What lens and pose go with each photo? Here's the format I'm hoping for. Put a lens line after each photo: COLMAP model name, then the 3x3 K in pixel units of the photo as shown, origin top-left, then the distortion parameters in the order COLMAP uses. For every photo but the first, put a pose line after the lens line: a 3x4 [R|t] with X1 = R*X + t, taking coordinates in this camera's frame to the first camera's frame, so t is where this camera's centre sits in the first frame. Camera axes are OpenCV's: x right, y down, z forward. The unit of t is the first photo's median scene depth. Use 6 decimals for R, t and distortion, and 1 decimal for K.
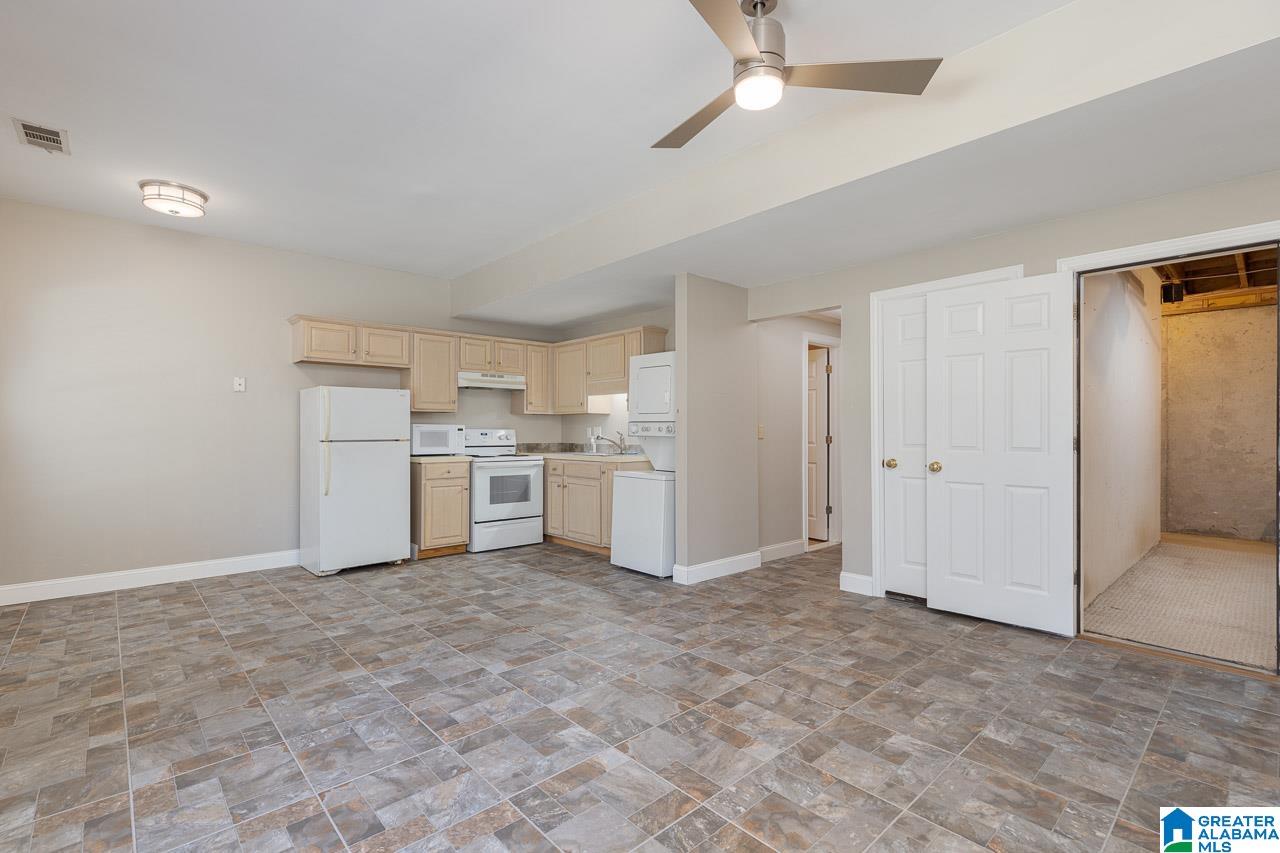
lens RADIAL K [[583.9, 0, 635.8], [0, 583.9, 432.2], [0, 0, 1]] dist [0.010327, -0.001109]
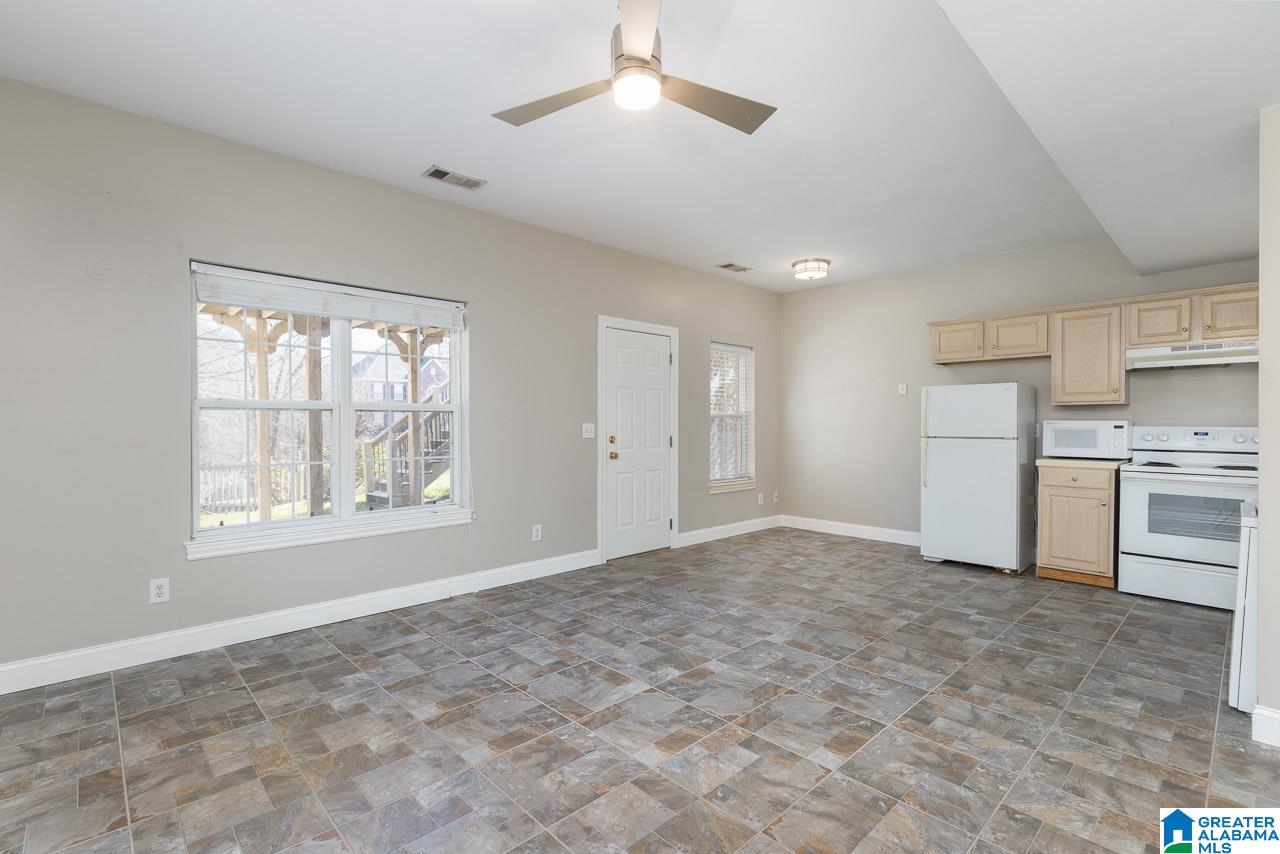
lens RADIAL K [[583.9, 0, 636.3], [0, 583.9, 424.2], [0, 0, 1]] dist [0.010327, -0.001109]
pose [[0.021870, -0.002101, -0.999759, 0.802896], [-0.005521, 0.999982, -0.002222, -0.004700], [0.999746, 0.005568, 0.021858, 0.638969]]
